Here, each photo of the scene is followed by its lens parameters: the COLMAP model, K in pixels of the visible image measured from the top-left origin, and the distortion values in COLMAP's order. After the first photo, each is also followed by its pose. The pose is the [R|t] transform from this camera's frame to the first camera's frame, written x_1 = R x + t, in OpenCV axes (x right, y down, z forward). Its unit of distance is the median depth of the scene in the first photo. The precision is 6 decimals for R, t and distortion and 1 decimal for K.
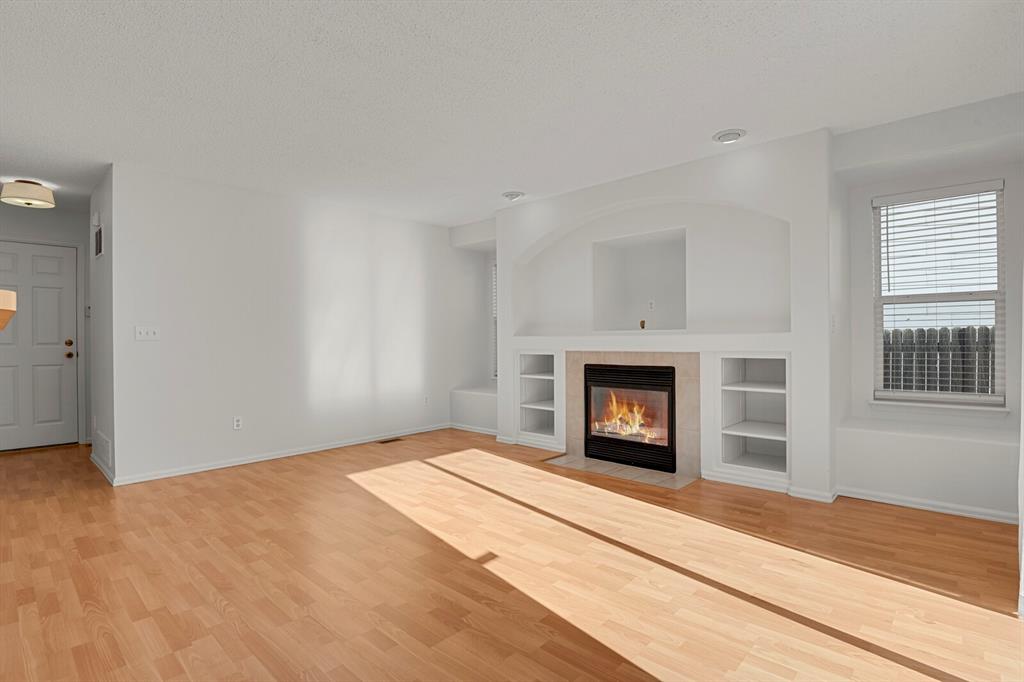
lens RADIAL K [[495.8, 0, 513.8], [0, 495.8, 341.1], [0, 0, 1]] dist [-0.034576, -0.001935]
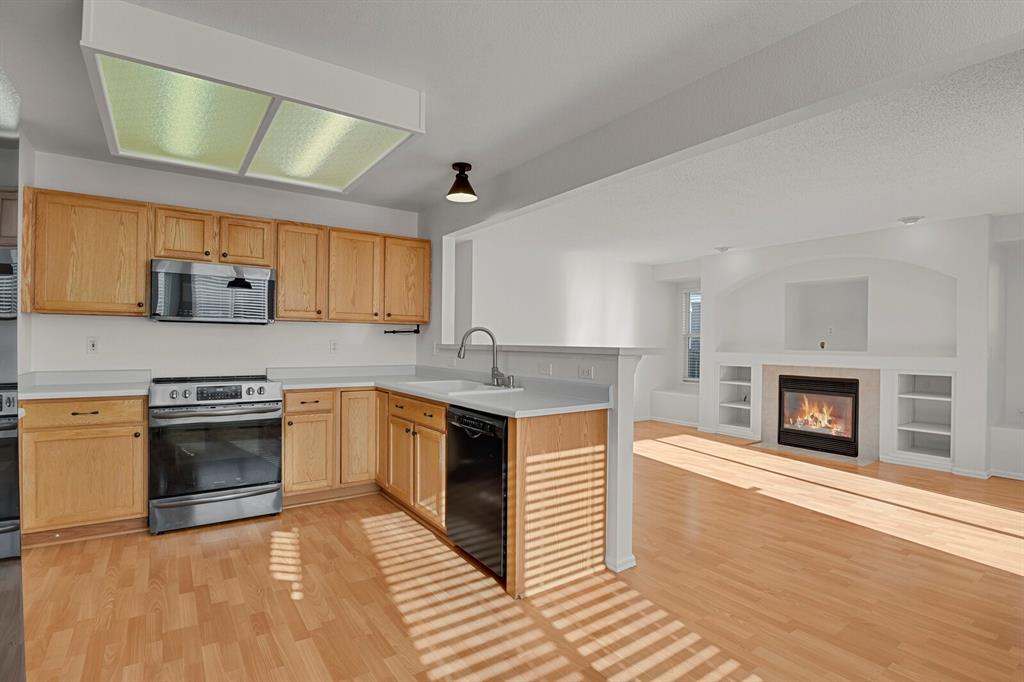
lens RADIAL K [[495.8, 0, 513.3], [0, 495.8, 342.0], [0, 0, 1]] dist [-0.034576, -0.001935]
pose [[0.978615, 0.022323, -0.204488, -0.322516], [-0.023666, 0.999711, -0.004123, -0.021978], [0.204337, 0.008874, 0.978860, -0.493248]]
